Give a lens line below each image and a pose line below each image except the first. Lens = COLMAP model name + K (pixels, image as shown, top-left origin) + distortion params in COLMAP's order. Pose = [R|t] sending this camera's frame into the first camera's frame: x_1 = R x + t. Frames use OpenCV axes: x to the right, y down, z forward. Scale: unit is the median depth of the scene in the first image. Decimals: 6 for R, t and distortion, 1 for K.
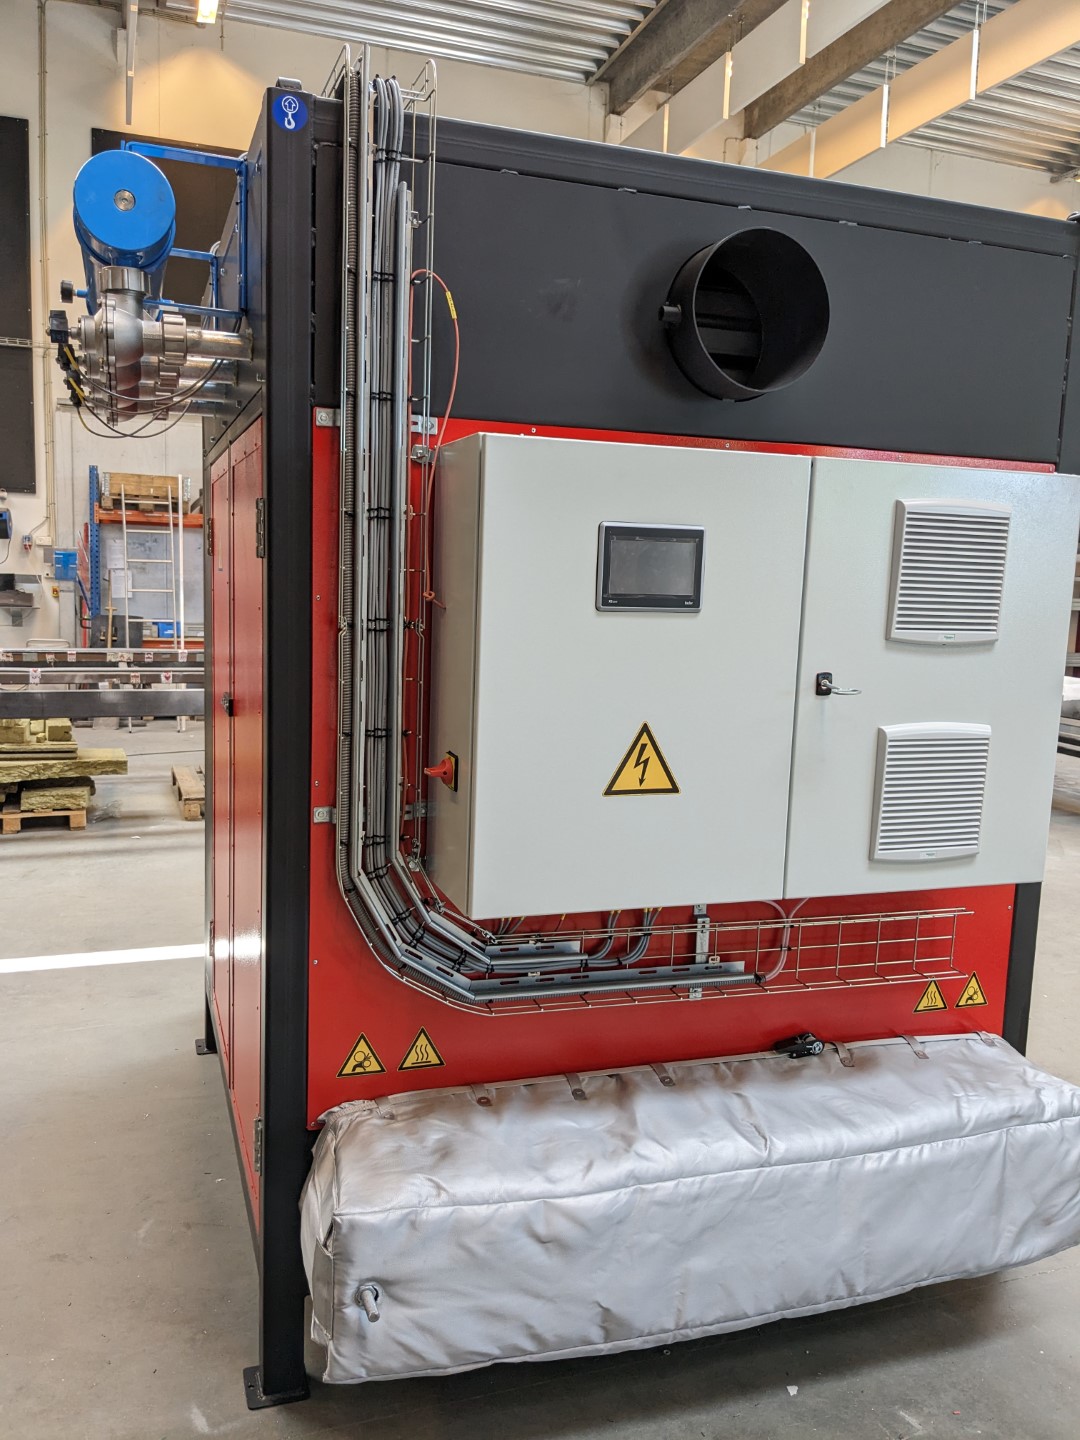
lens RADIAL K [[1139.8, 0, 544.0], [0, 1139.8, 716.1], [0, 0, 1]] dist [0.059487, -0.090460]
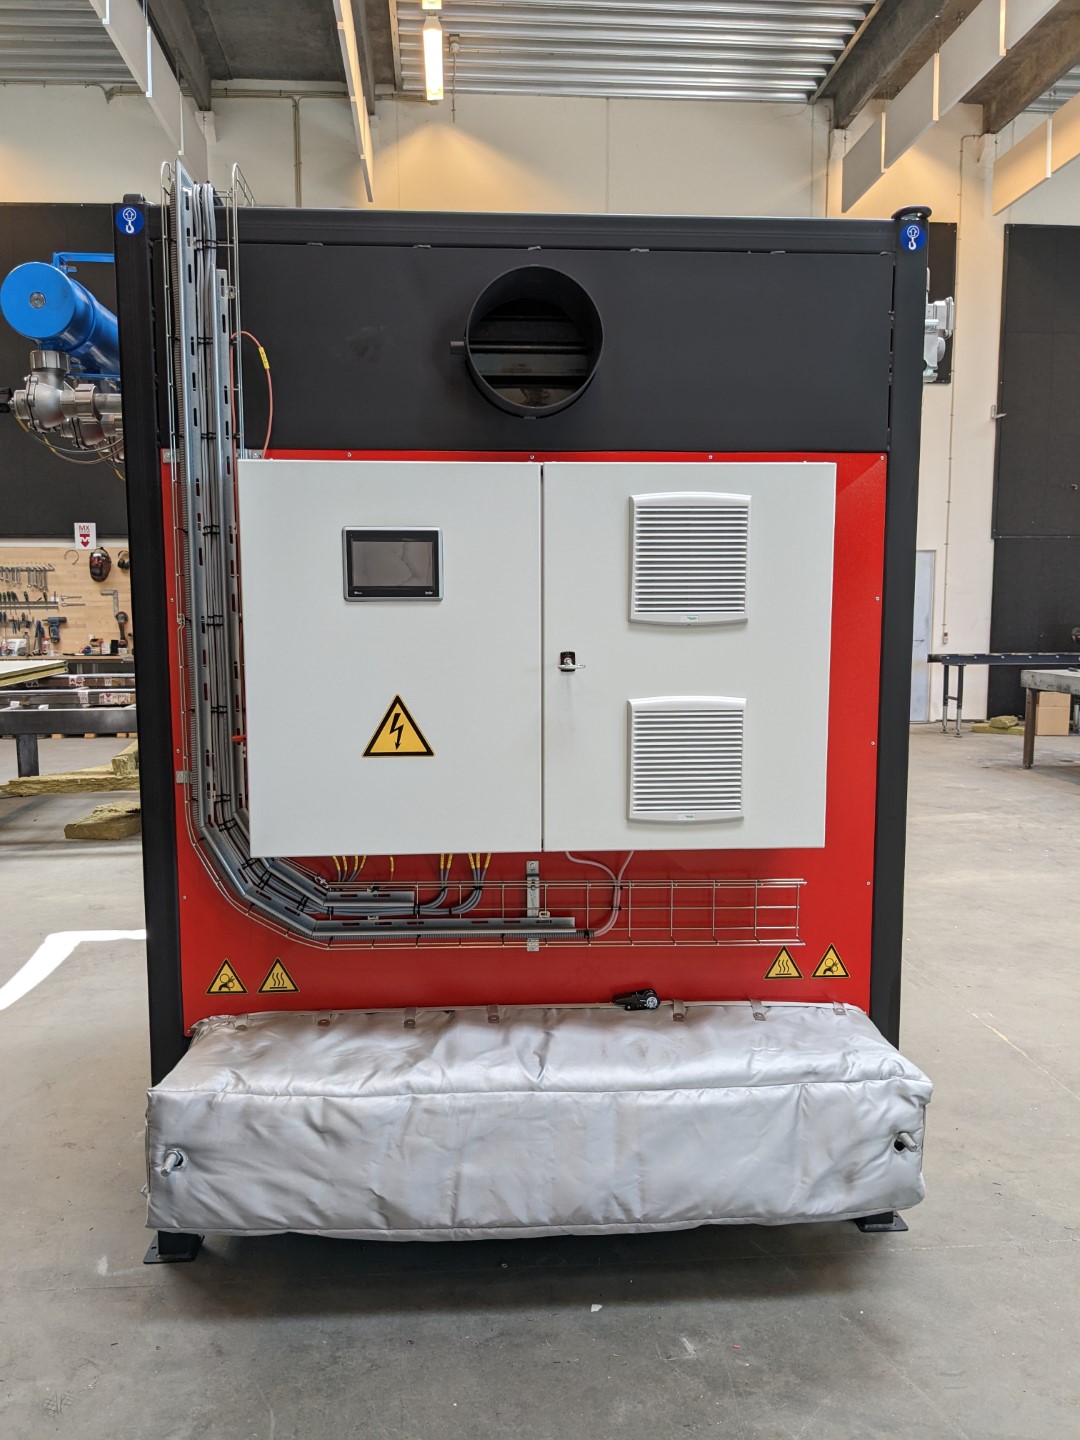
lens RADIAL K [[1139.8, 0, 544.0], [0, 1139.8, 716.1], [0, 0, 1]] dist [0.059487, -0.090460]
pose [[0.966441, -0.008545, -0.256747, 0.479236], [0.002362, 0.999700, -0.024381, 0.050382], [0.256879, 0.022956, 0.966171, -0.090935]]
